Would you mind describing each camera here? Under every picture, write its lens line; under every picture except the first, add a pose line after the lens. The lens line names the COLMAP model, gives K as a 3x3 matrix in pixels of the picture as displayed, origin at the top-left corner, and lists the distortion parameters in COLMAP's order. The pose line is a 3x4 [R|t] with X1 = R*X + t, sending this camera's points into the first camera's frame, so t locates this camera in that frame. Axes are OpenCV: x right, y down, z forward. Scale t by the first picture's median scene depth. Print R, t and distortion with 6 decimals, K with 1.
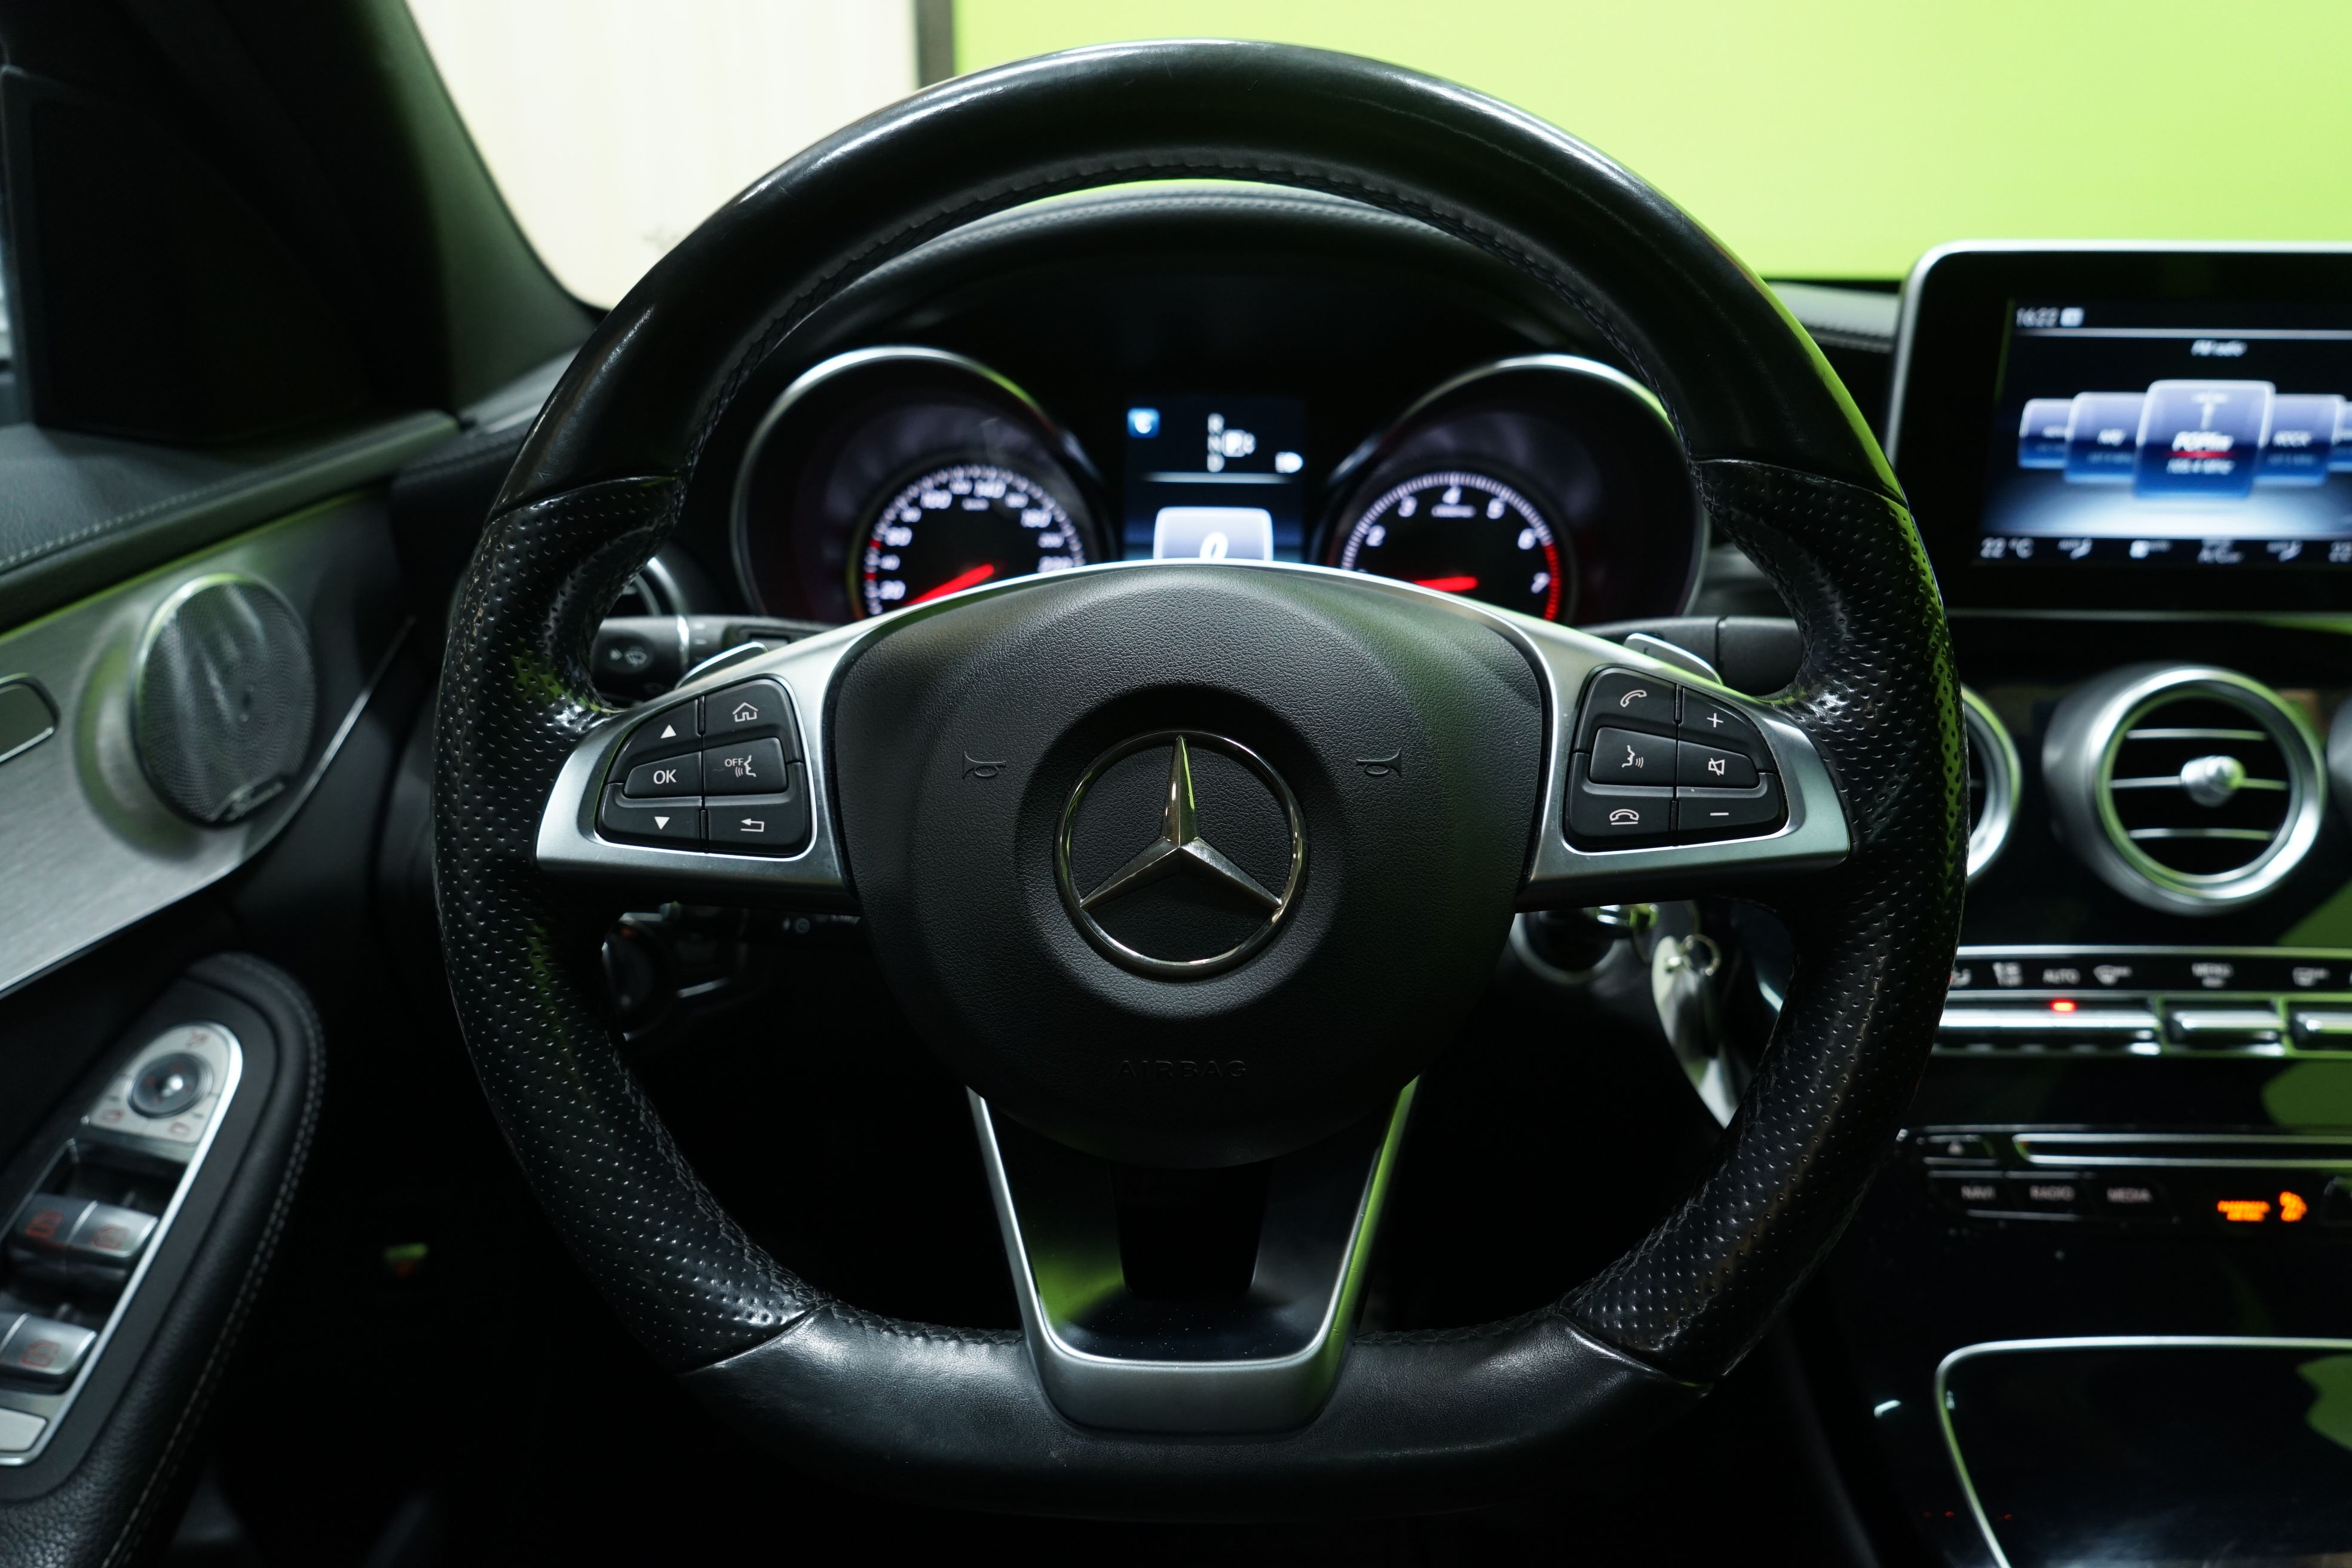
lens RADIAL K [[1651.7, 0, 1176.0], [0, 1651.7, 784.0], [0, 0, 1]] dist [-0.006709, -0.001601]
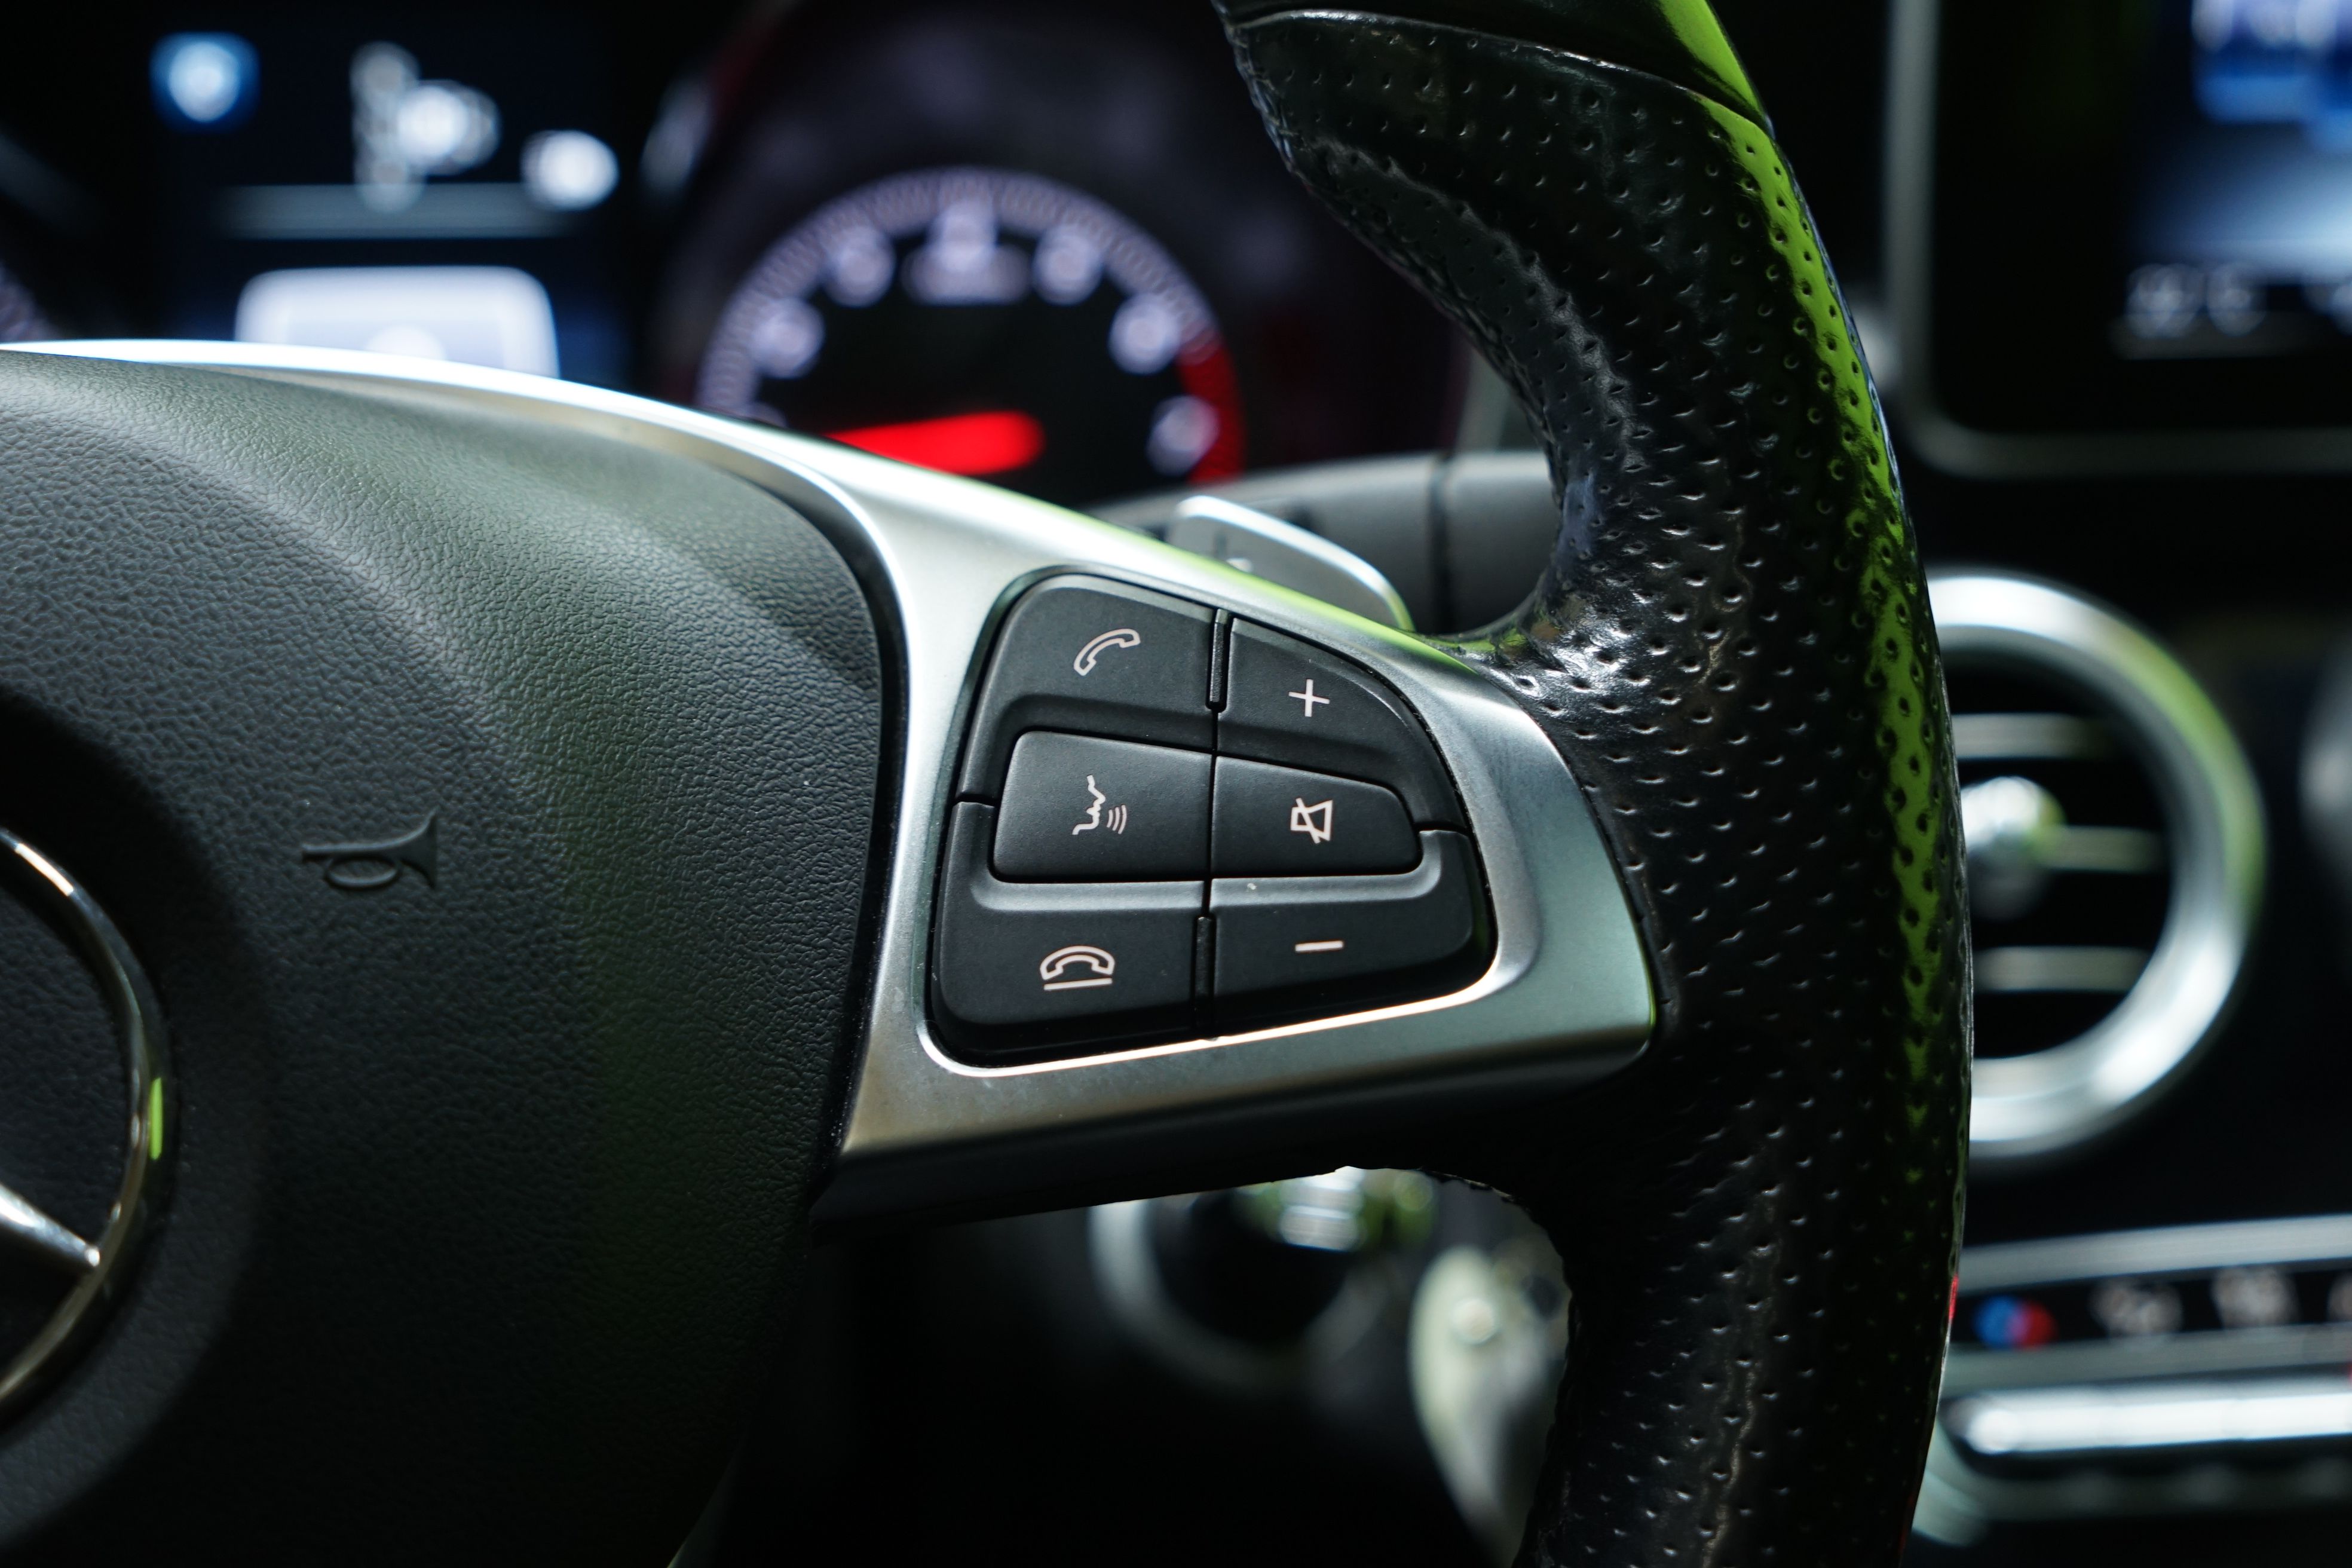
lens RADIAL K [[3502.6, 0, 1176.0], [0, 3502.6, 784.0], [0, 0, 1]] dist [0.031038, 0.053919]
pose [[0.991077, -0.045577, 0.125256, 0.182596], [0.051605, 0.997639, -0.045310, 0.014501], [-0.122895, 0.051369, 0.991089, 0.198604]]
